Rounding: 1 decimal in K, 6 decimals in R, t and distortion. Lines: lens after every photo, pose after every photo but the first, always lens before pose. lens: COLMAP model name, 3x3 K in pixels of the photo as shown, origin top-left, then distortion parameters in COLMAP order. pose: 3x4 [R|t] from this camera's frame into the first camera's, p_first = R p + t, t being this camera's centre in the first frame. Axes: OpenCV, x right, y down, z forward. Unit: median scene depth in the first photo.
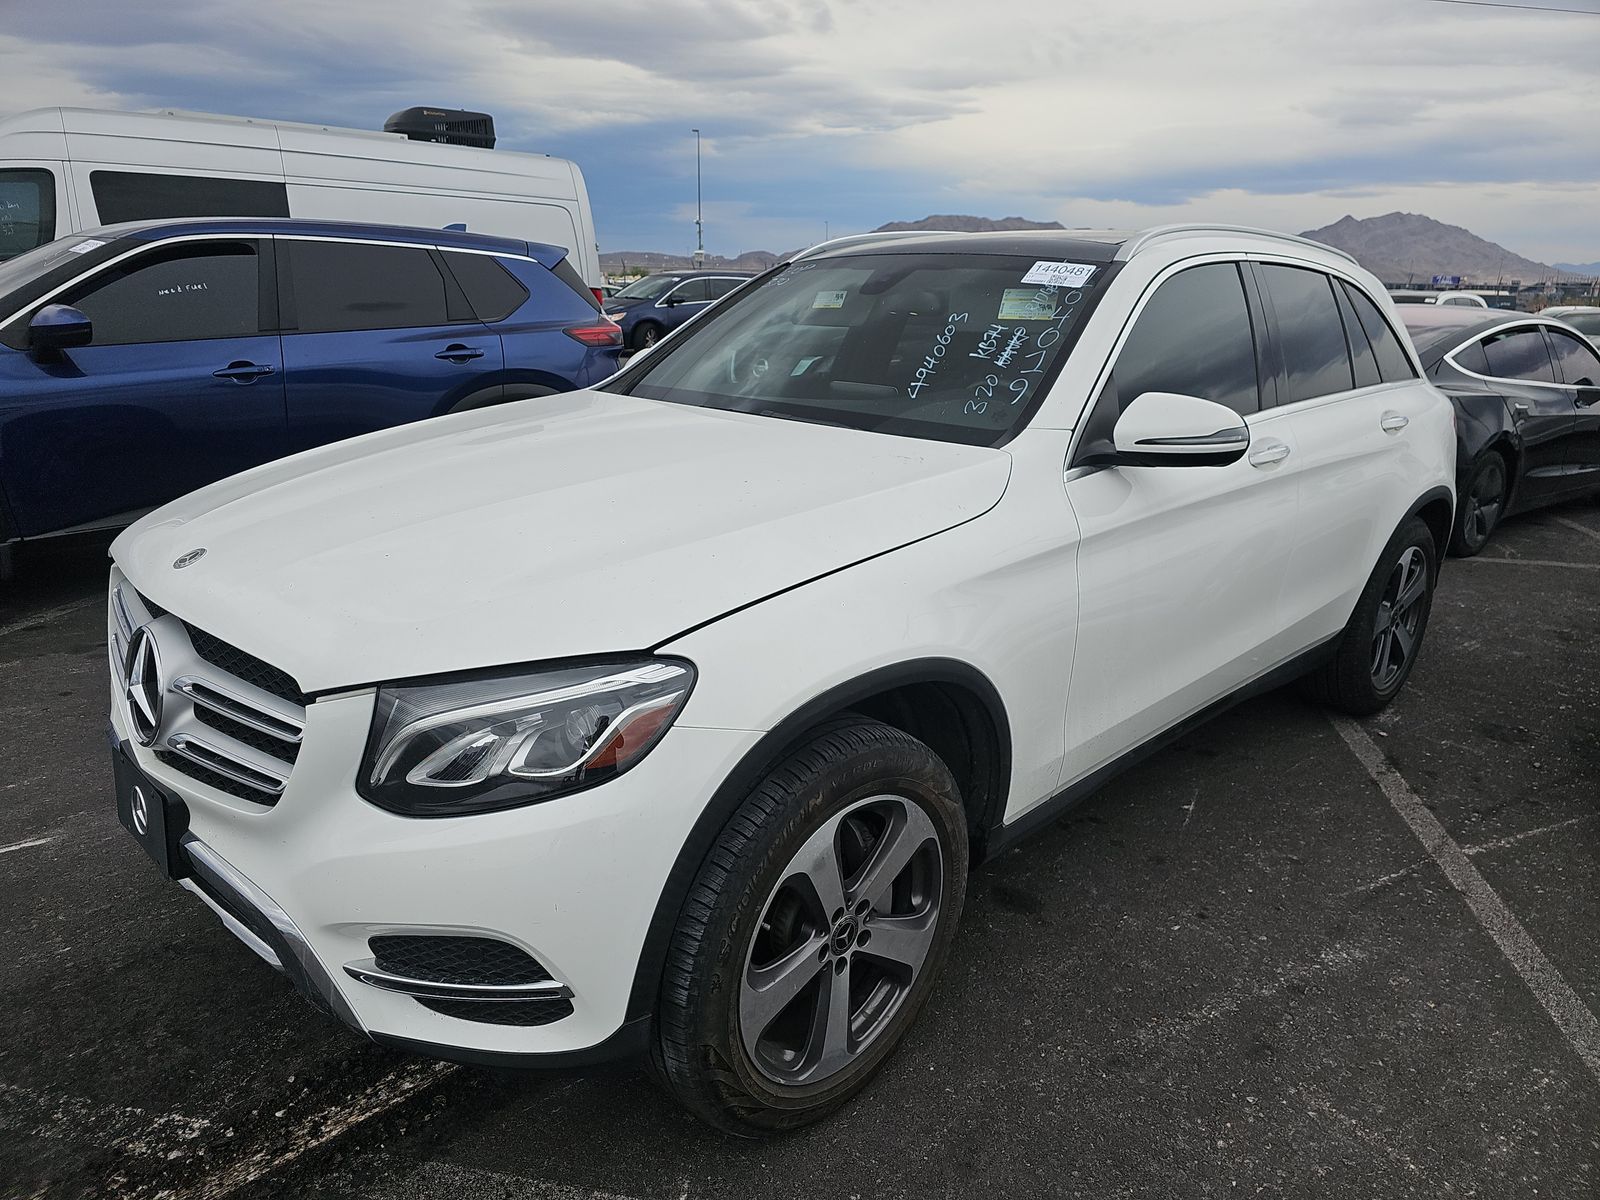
lens RADIAL K [[1066.3, 0, 791.3], [0, 1066.3, 587.4], [0, 0, 1]] dist [0.039861, -0.039444]
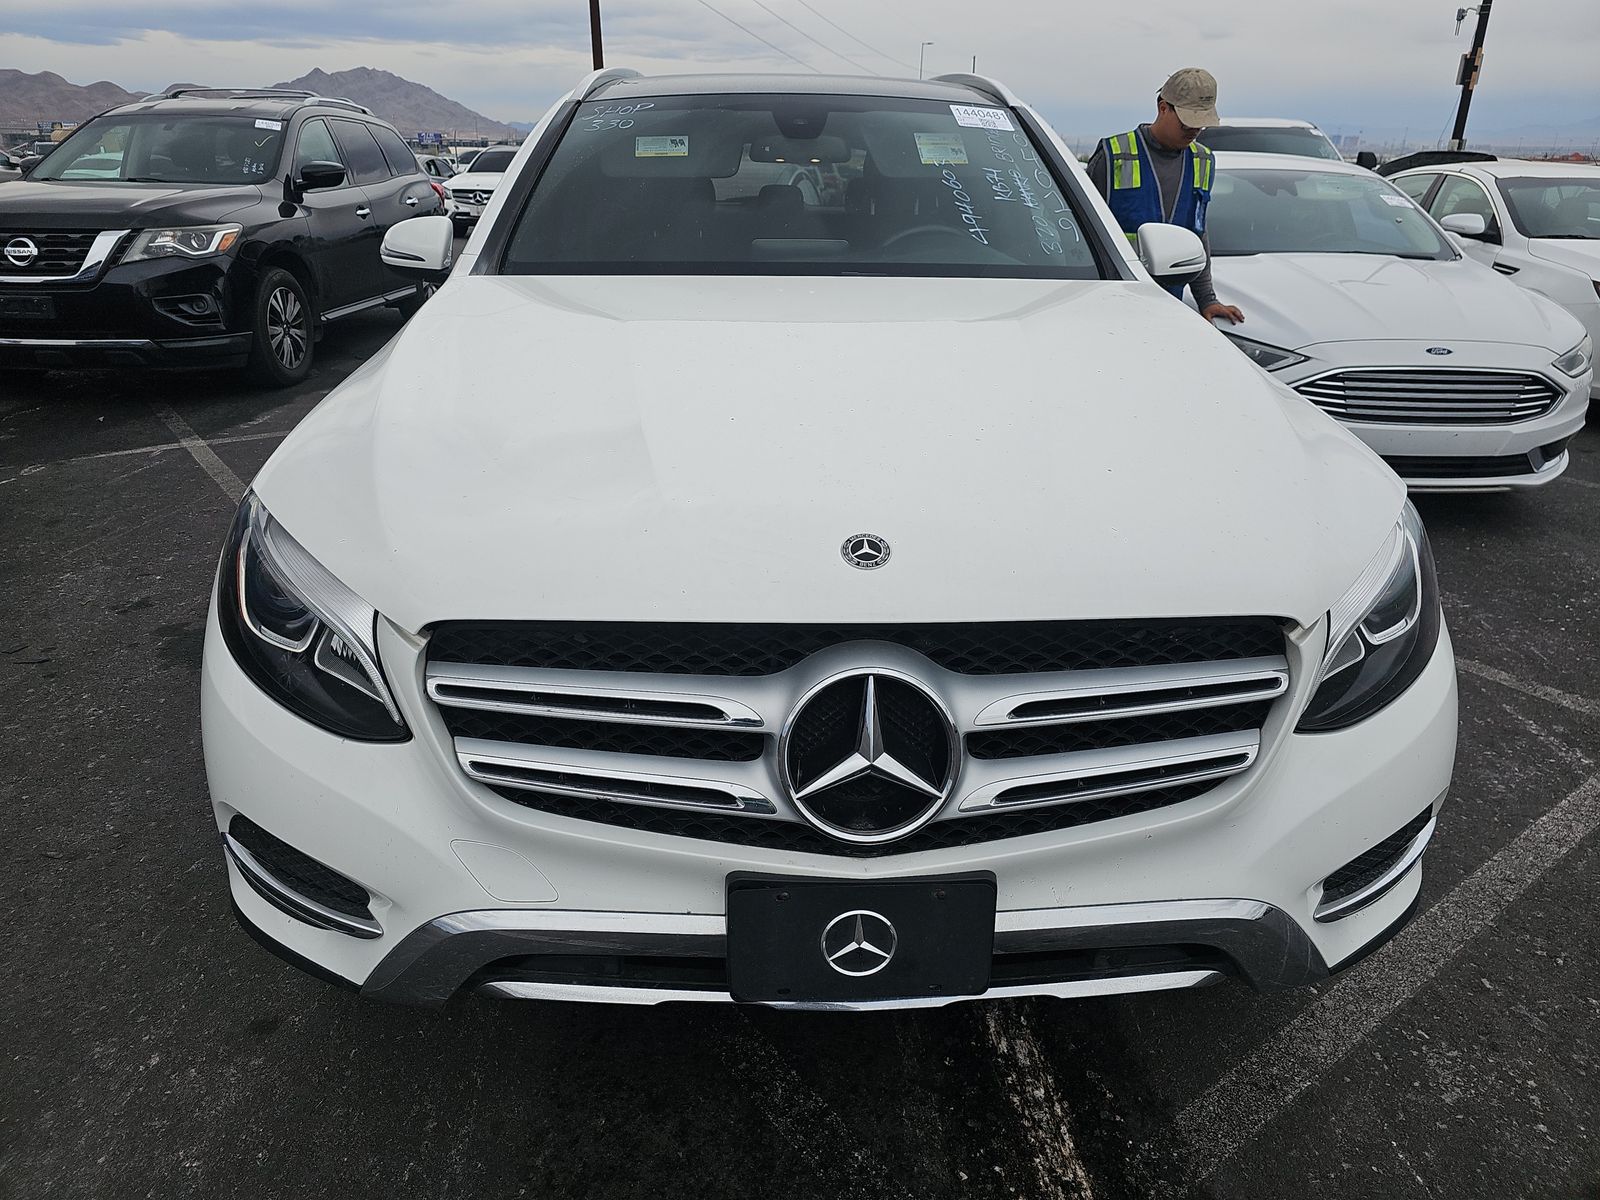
lens RADIAL K [[1066.3, 0, 791.3], [0, 1066.3, 587.4], [0, 0, 1]] dist [0.039861, -0.039444]
pose [[0.669509, -0.283336, 0.686643, -0.990388], [0.200077, 0.959016, 0.200644, -0.139398], [-0.715351, 0.003048, 0.698759, 0.555965]]
